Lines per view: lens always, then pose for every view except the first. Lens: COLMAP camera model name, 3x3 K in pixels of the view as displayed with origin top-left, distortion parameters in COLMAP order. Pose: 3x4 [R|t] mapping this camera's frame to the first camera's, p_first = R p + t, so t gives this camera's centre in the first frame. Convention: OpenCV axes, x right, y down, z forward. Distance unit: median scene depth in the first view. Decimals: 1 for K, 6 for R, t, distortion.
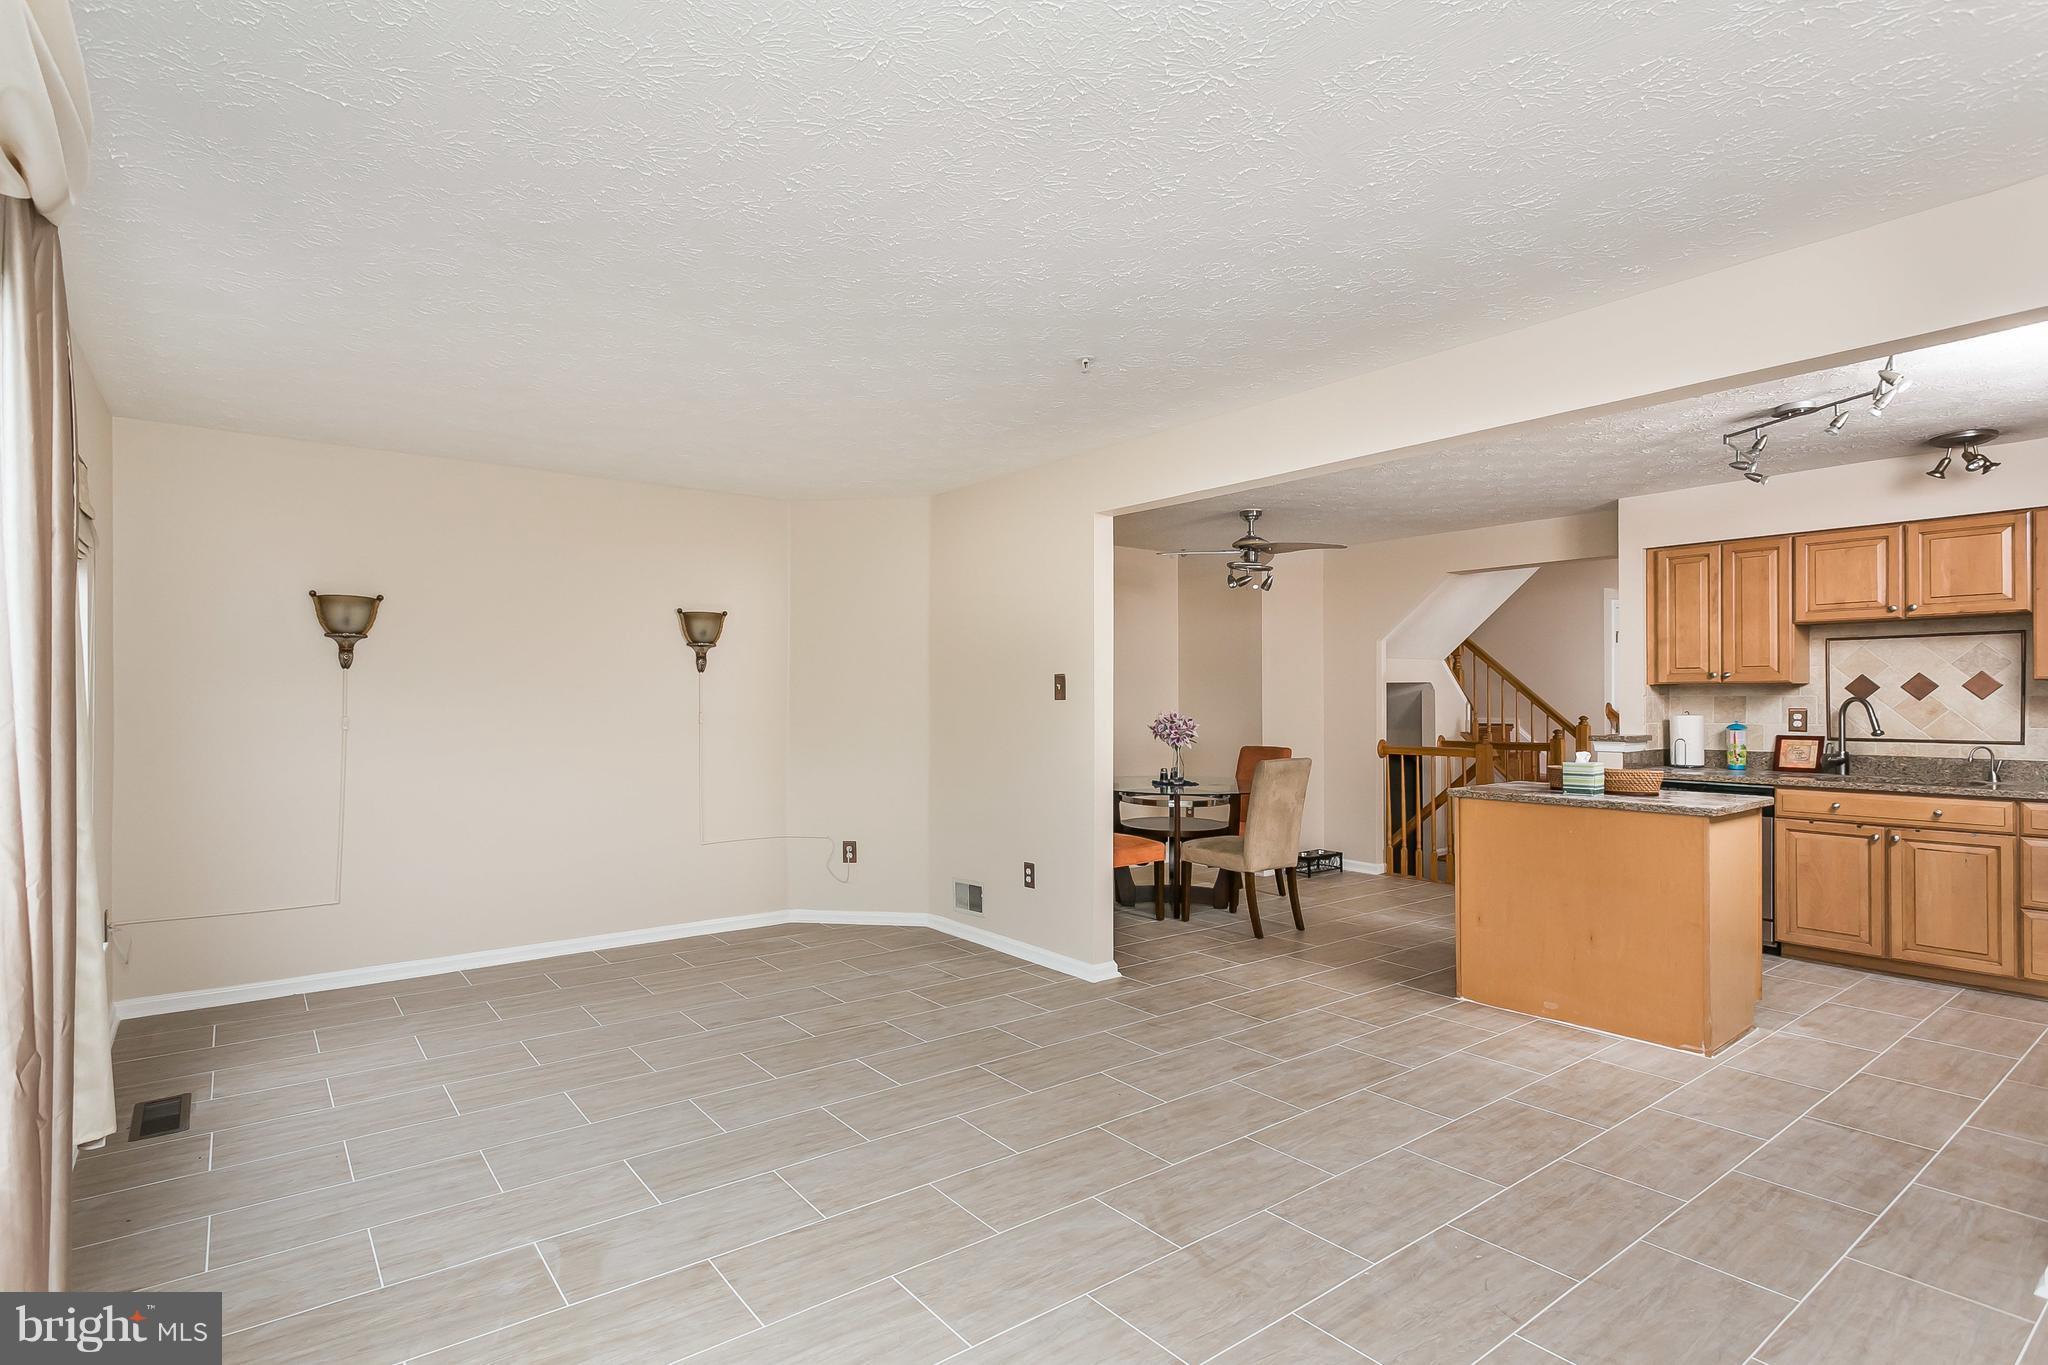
lens RADIAL K [[901.2, 0, 1018.2], [0, 901.2, 706.6], [0, 0, 1]] dist [0.002401, 0.000064]
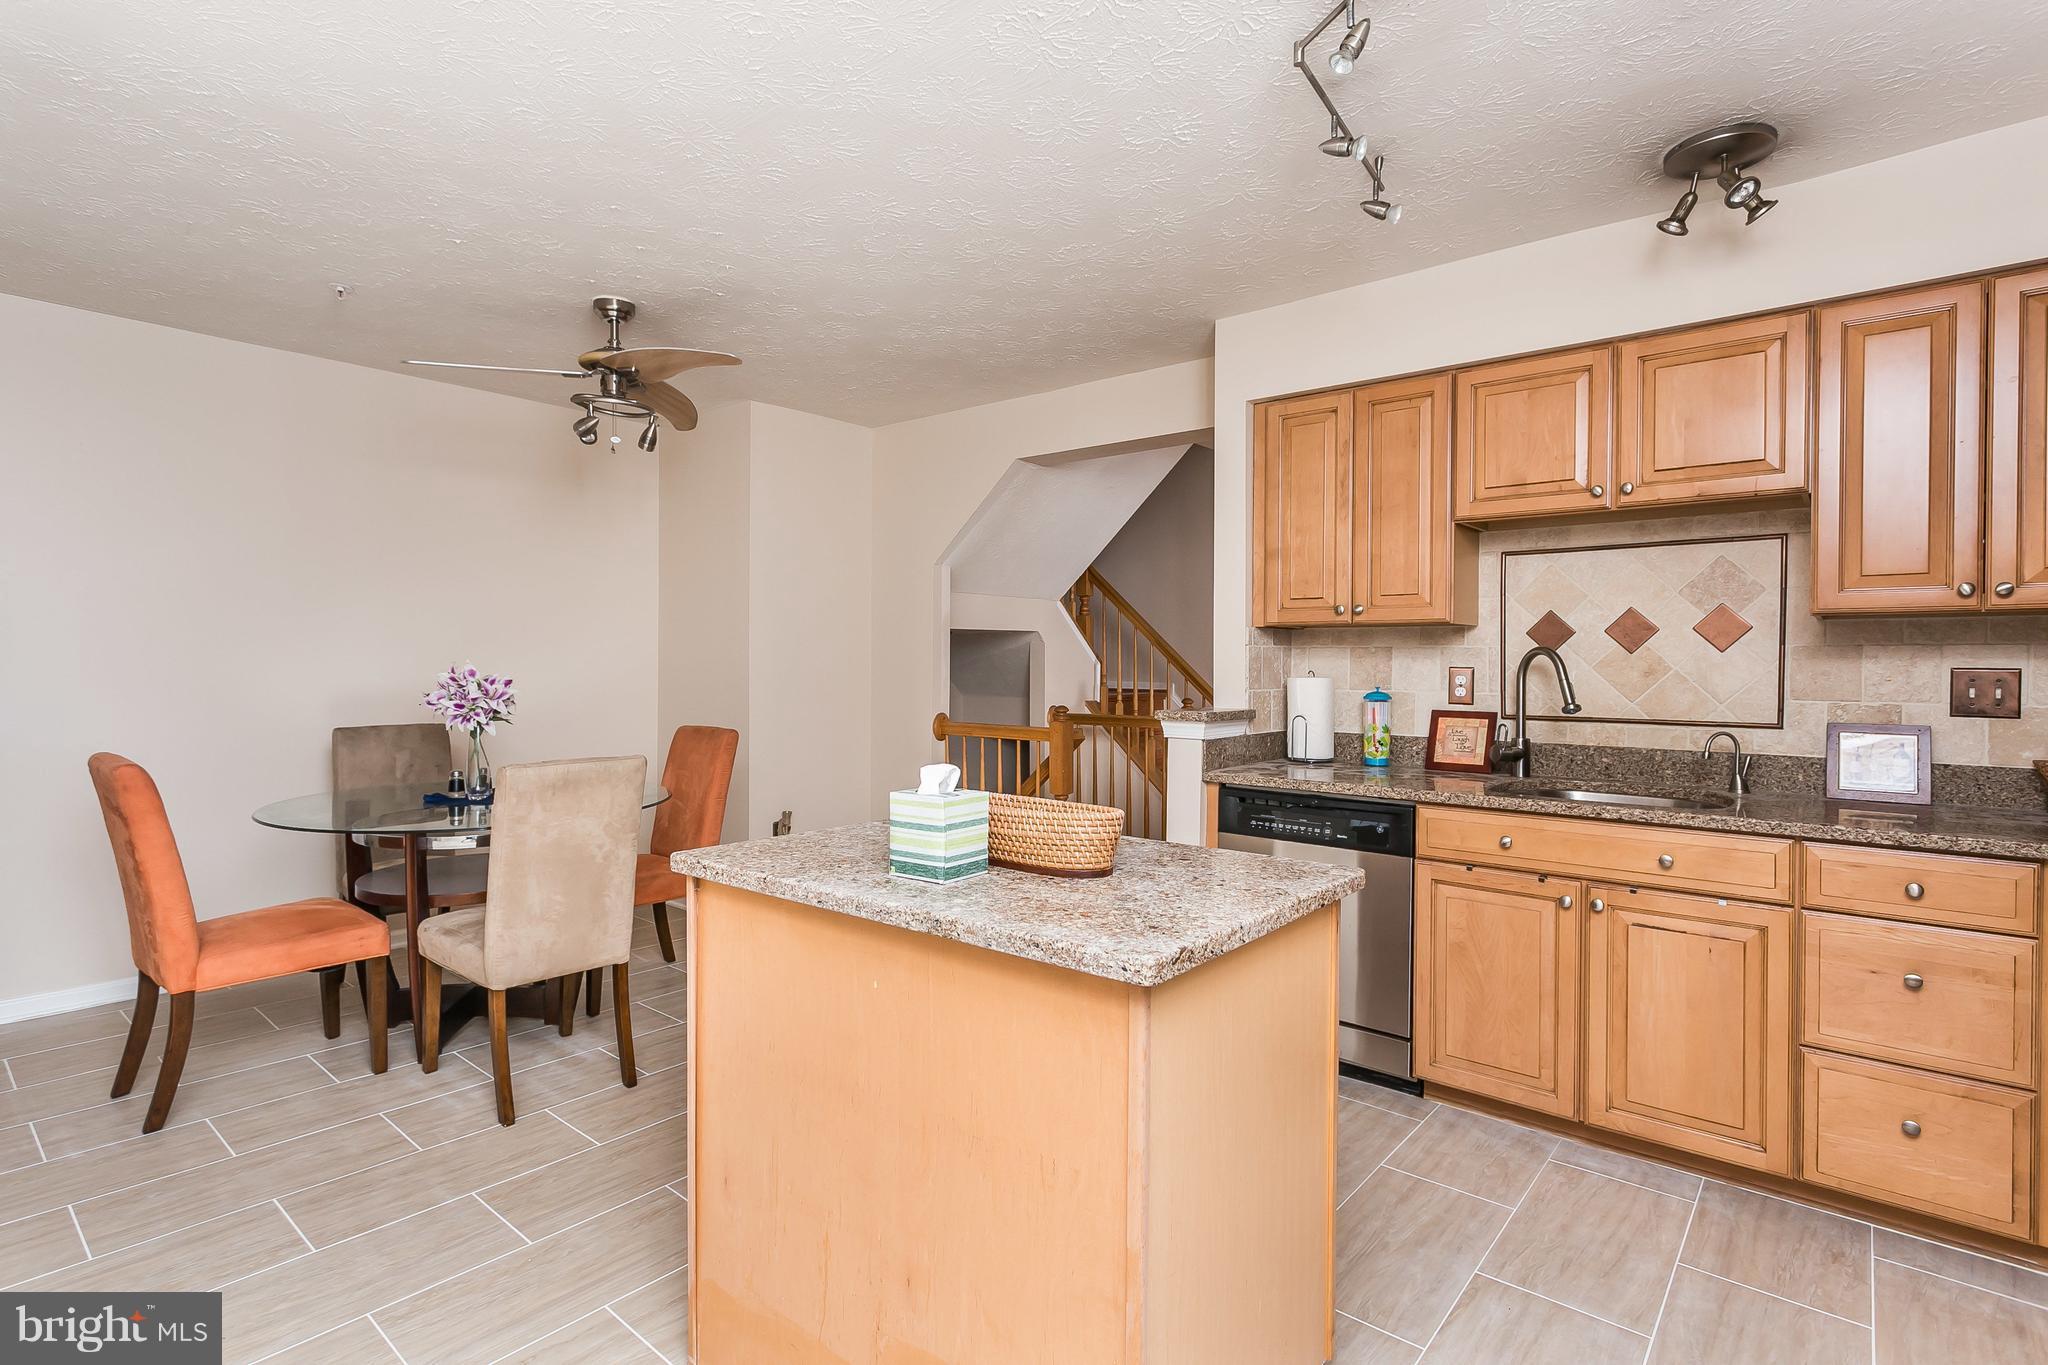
lens RADIAL K [[886.7, 0, 1024.0], [0, 886.7, 682.5], [0, 0, 1]] dist [-0.000691, 0.000034]
pose [[0.977224, 0.004067, 0.212171, 0.469664], [-0.006891, 0.999897, 0.012570, 0.007566], [-0.212098, -0.013746, 0.977152, 0.500164]]
